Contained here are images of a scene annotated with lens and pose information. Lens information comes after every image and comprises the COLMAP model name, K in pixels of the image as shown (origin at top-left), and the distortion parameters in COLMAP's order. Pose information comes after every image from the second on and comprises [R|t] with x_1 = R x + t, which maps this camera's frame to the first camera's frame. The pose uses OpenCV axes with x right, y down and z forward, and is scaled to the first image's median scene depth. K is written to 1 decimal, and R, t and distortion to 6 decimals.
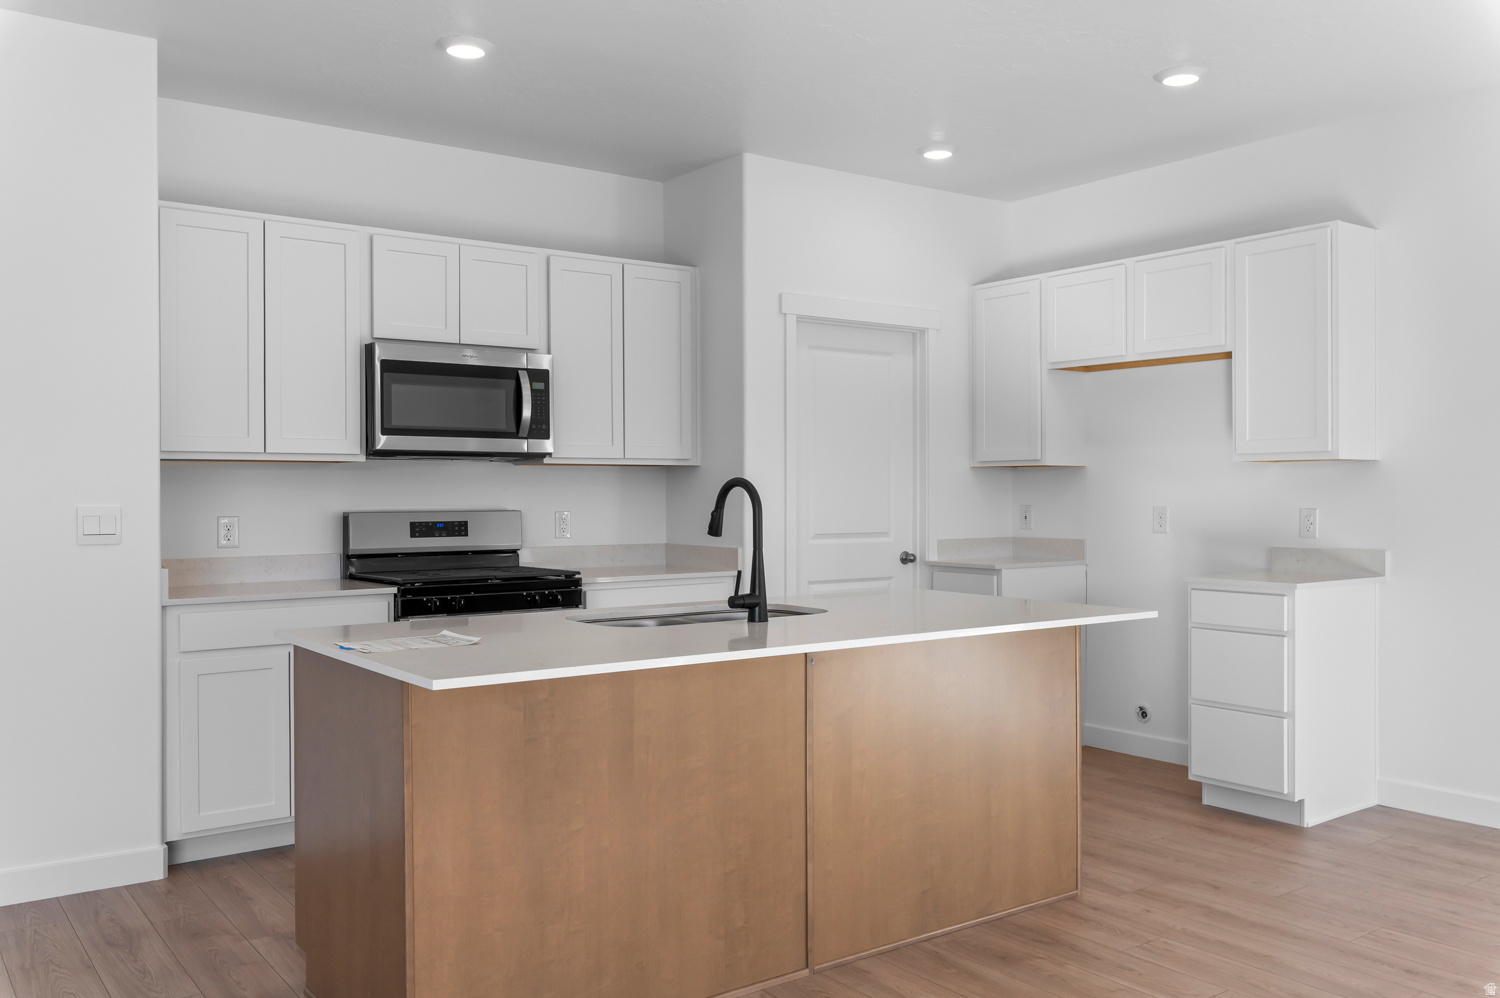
lens RADIAL K [[1262.1, 0, 757.6], [0, 1262.1, 496.9], [0, 0, 1]] dist [-0.004152, 0.005109]
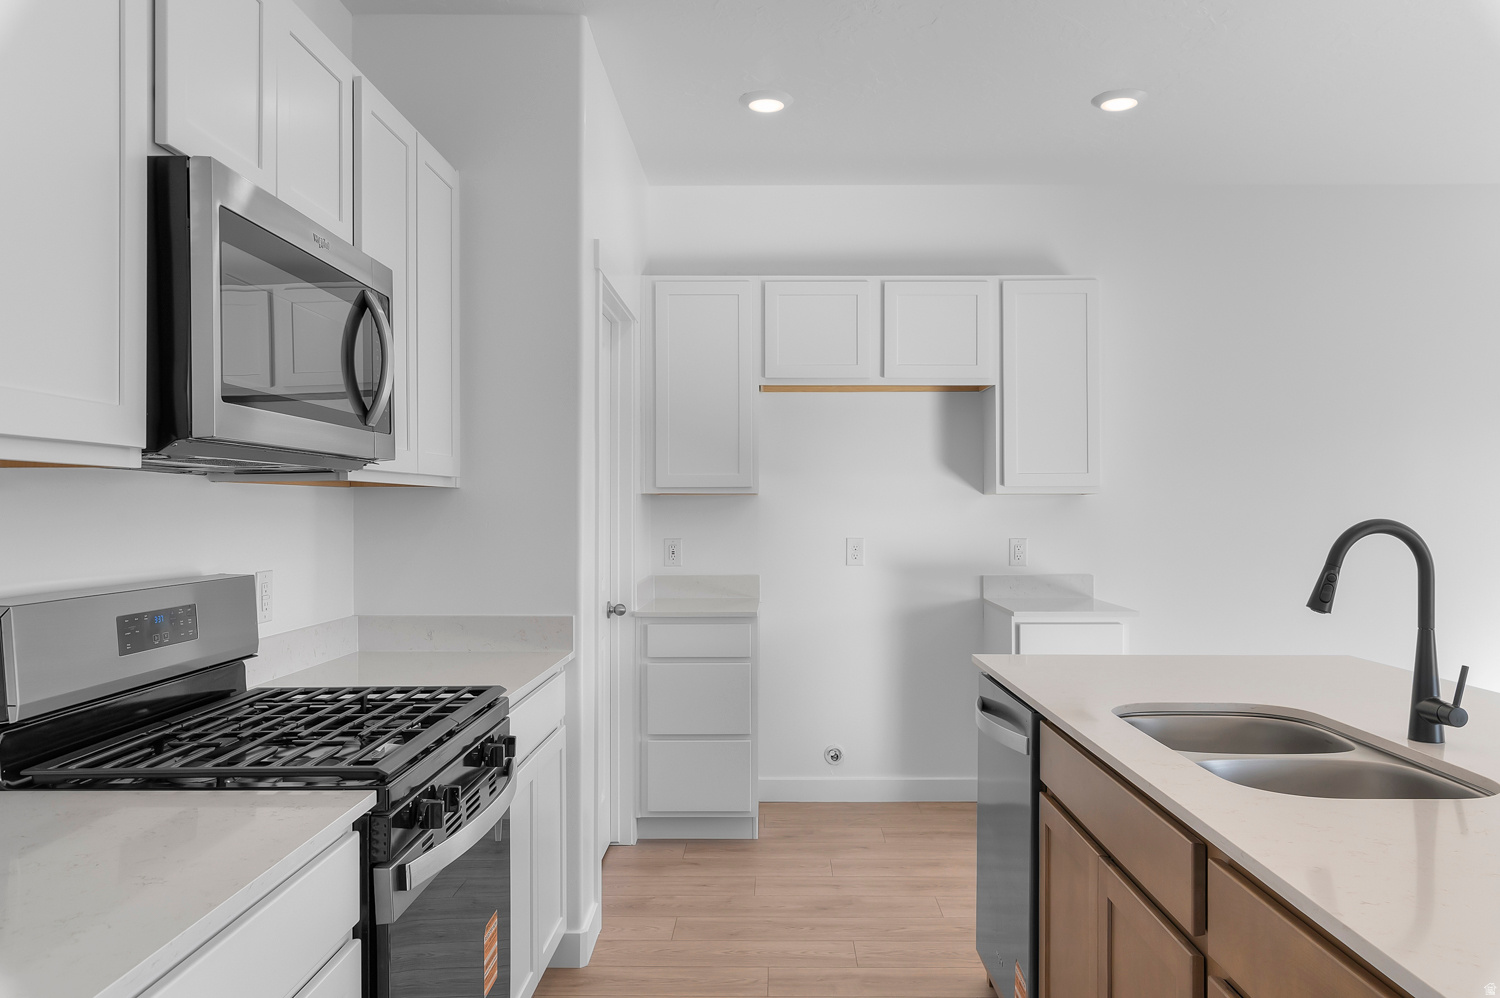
lens RADIAL K [[1077.6, 0, 755.9], [0, 1077.6, 501.9], [0, 0, 1]] dist [-0.038928, -0.002119]
pose [[0.600600, 0.005490, 0.799531, -0.428731], [0.004116, 0.999942, -0.009958, -0.013547], [-0.799539, 0.009272, 0.600542, 0.627830]]
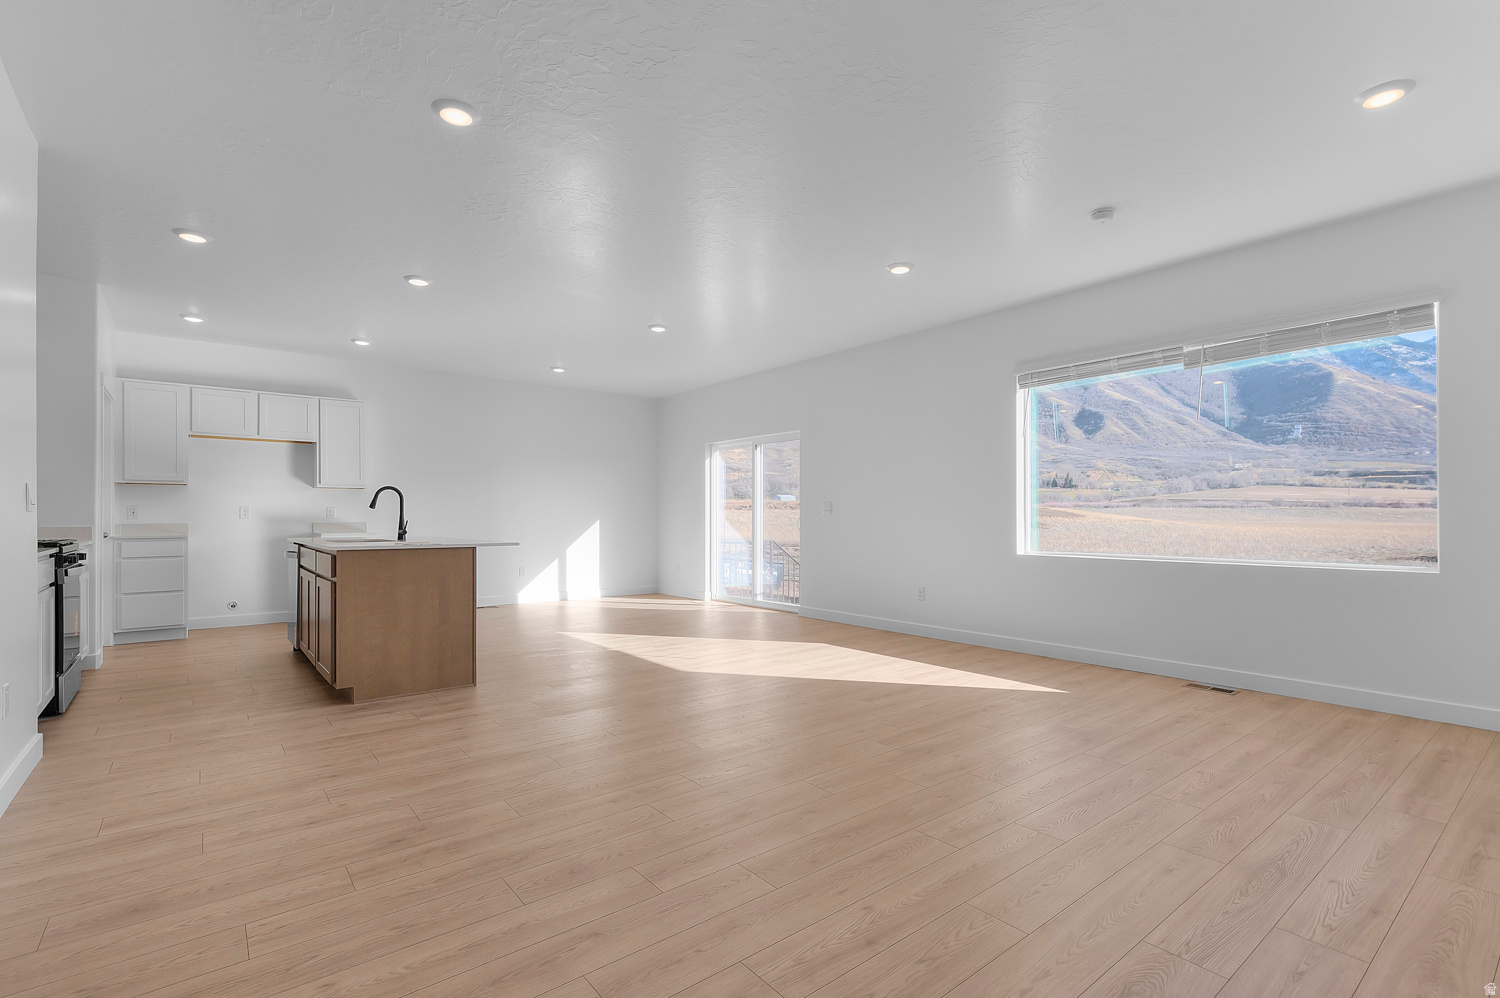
lens RADIAL K [[697.0, 0, 782.0], [0, 697.0, 517.5], [0, 0, 1]] dist [-0.000982, -0.000555]
pose [[-0.073065, 0.003218, 0.997322, -1.032129], [0.005821, 0.999979, -0.002800, 0.039261], [-0.997310, 0.005601, -0.073082, 0.194529]]
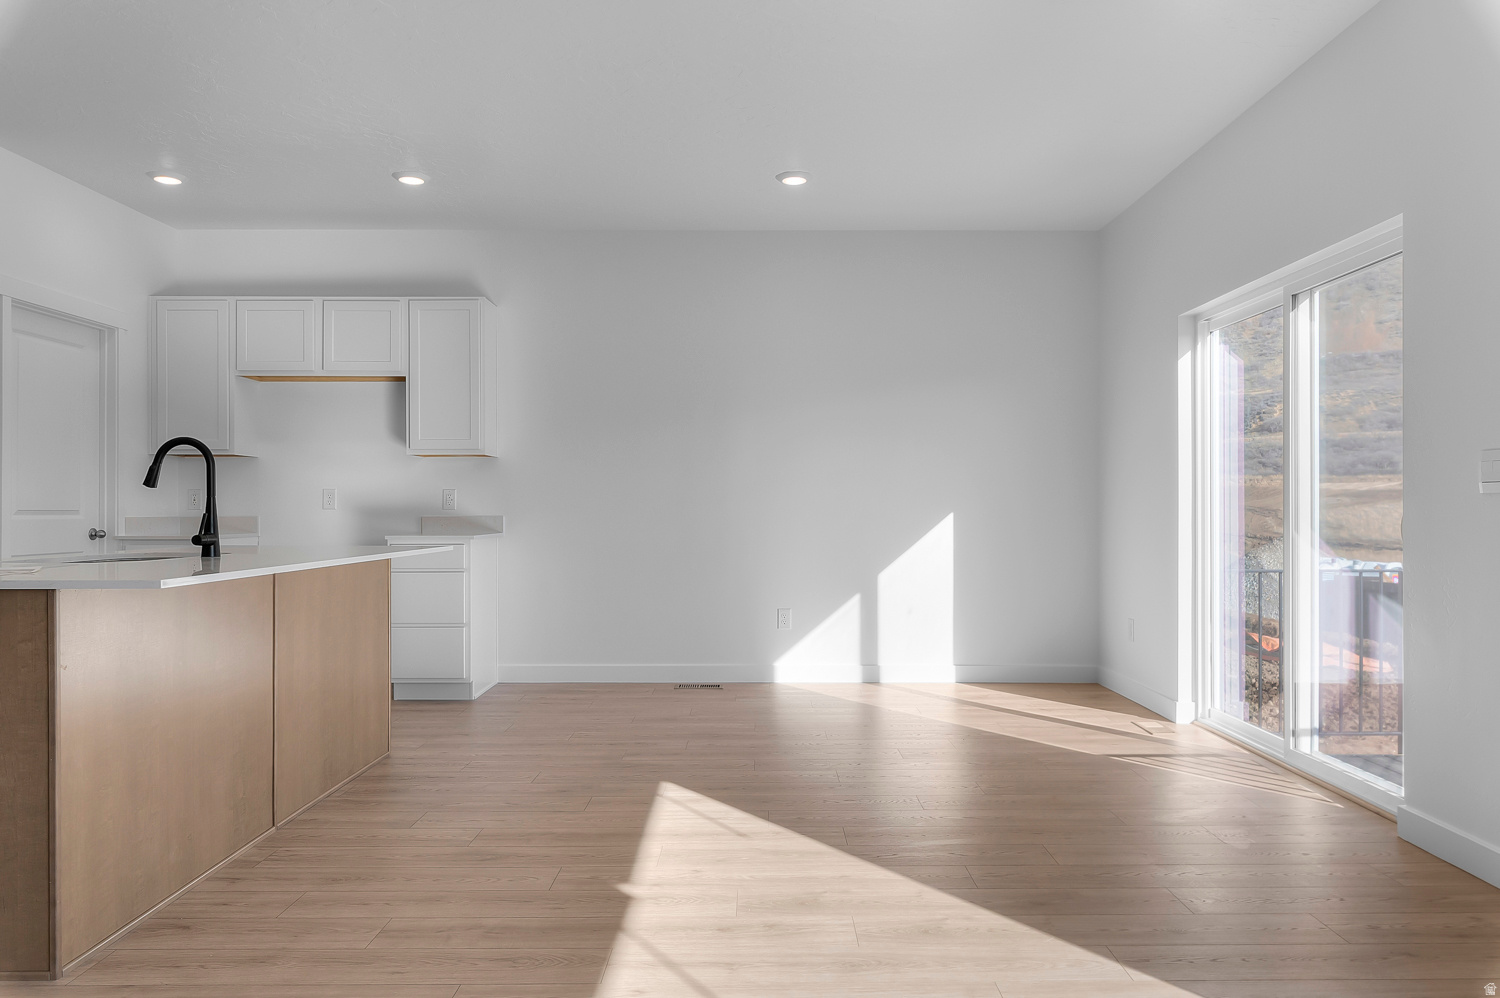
lens RADIAL K [[1053.1, 0, 775.9], [0, 1053.1, 497.4], [0, 0, 1]] dist [-0.000878, -0.001404]
pose [[0.582390, 0.011840, 0.812824, -0.333778], [0.003126, 0.999854, -0.016805, 0.040141], [-0.812904, 0.012328, 0.582268, -0.017217]]
